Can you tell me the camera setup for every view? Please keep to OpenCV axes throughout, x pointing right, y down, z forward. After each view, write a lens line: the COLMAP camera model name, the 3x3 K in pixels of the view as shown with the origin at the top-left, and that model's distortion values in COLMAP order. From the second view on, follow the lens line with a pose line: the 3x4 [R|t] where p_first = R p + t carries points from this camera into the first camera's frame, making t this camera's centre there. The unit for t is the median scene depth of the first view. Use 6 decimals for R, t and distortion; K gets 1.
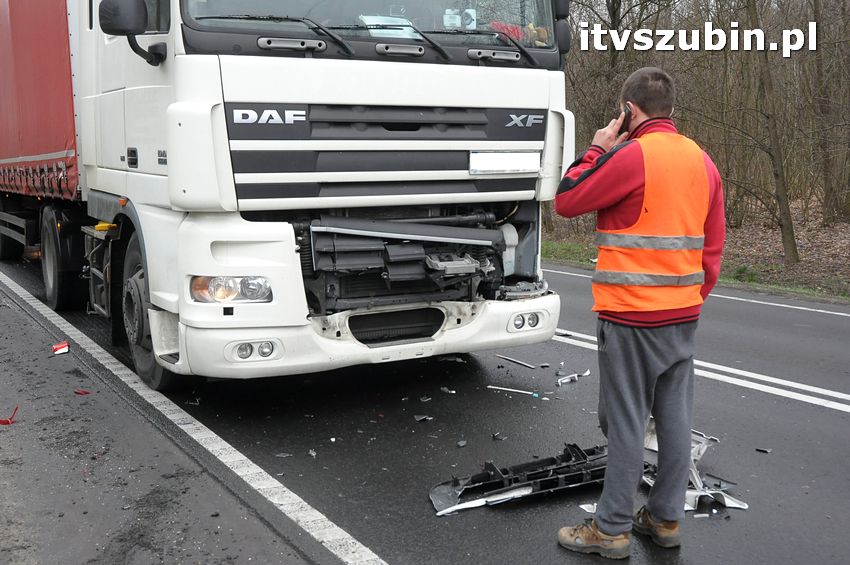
lens RADIAL K [[945.0, 0, 422.6], [0, 945.0, 260.3], [0, 0, 1]] dist [-0.027044, 0.037161]
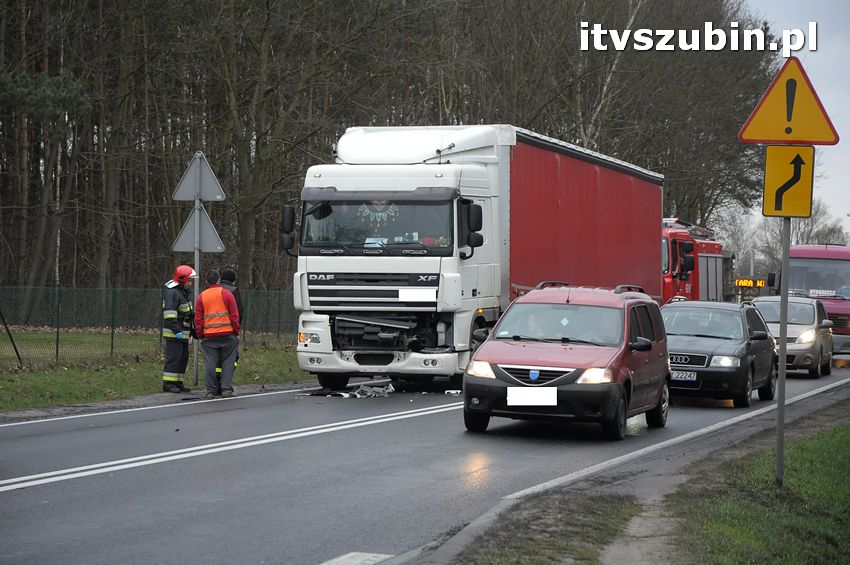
lens RADIAL K [[2589.2, 0, 425.0], [0, 2589.2, 282.5], [0, 0, 1]] dist [0.148705, 1.160257]
pose [[0.722045, 0.015059, -0.691683, 5.115906], [-0.088469, 0.993565, -0.070721, 0.362590], [0.686167, 0.112256, 0.718731, -4.111349]]
